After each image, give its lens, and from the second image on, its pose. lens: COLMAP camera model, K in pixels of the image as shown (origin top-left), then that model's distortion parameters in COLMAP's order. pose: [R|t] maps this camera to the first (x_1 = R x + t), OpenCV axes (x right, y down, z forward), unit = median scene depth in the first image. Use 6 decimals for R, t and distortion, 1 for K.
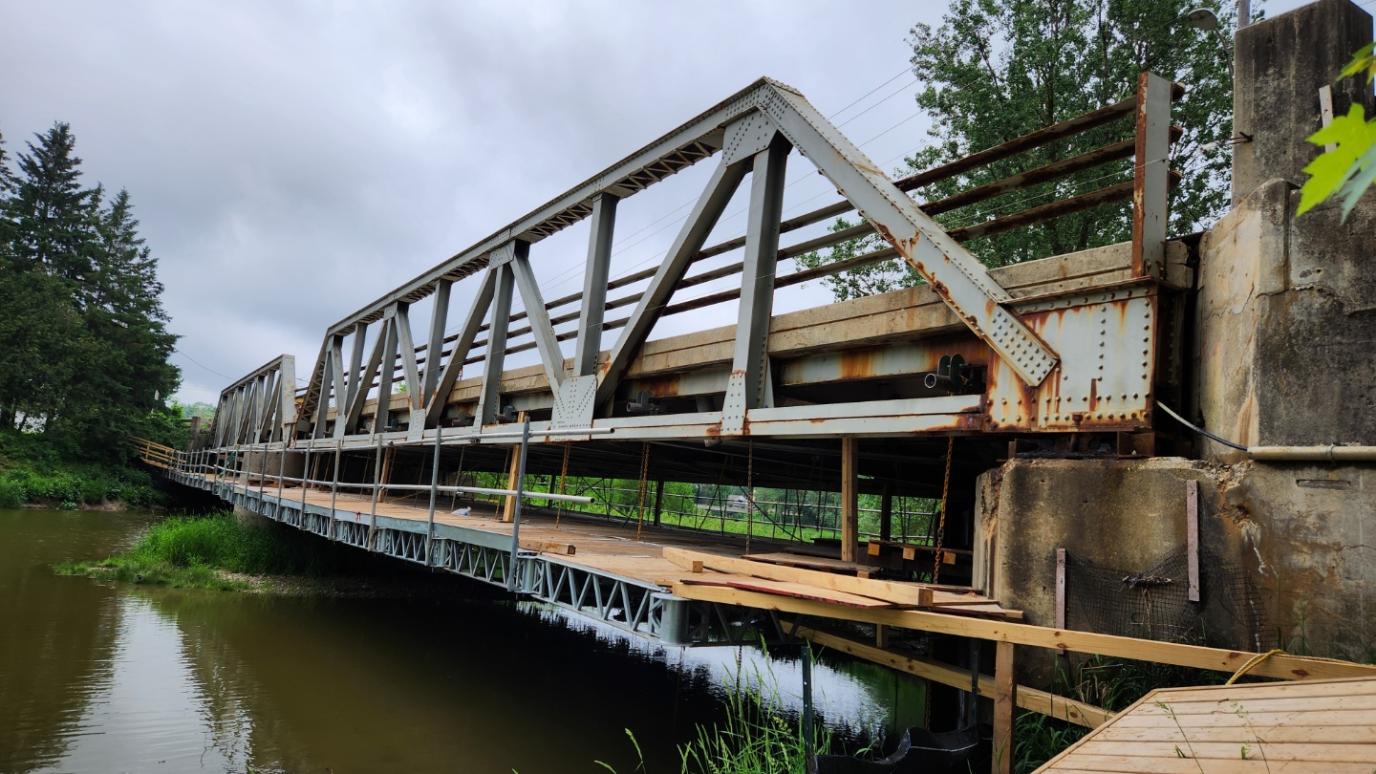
lens RADIAL K [[897.3, 0, 688.0], [0, 897.3, 387.0], [0, 0, 1]] dist [0.098993, -0.074847]
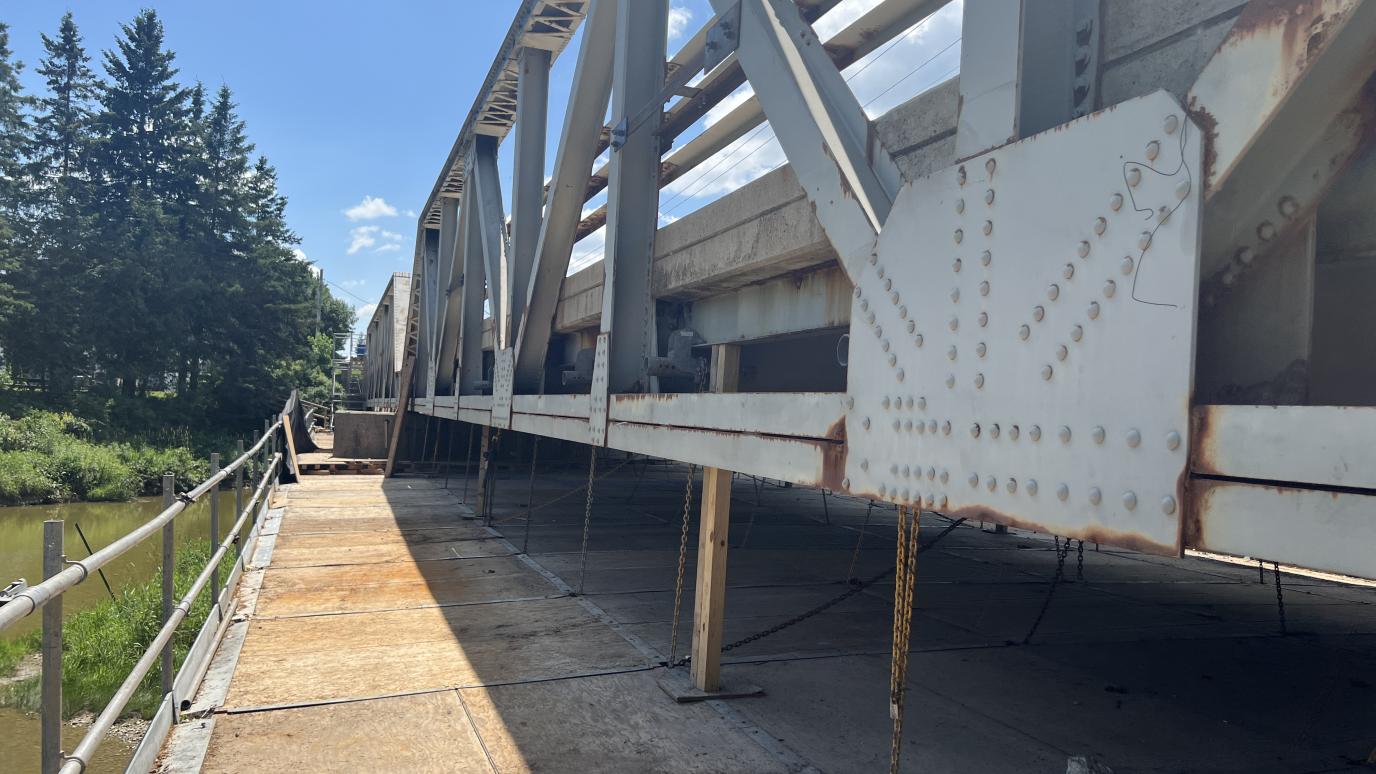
lens RADIAL K [[1100.2, 0, 688.4], [0, 1100.2, 356.3], [0, 0, 1]] dist [0.047518, 0.001324]
pose [[0.971093, -0.071742, -0.227666, -0.025338], [0.085767, 0.994941, 0.052308, 0.002224], [0.222762, -0.070322, 0.972333, 0.146228]]
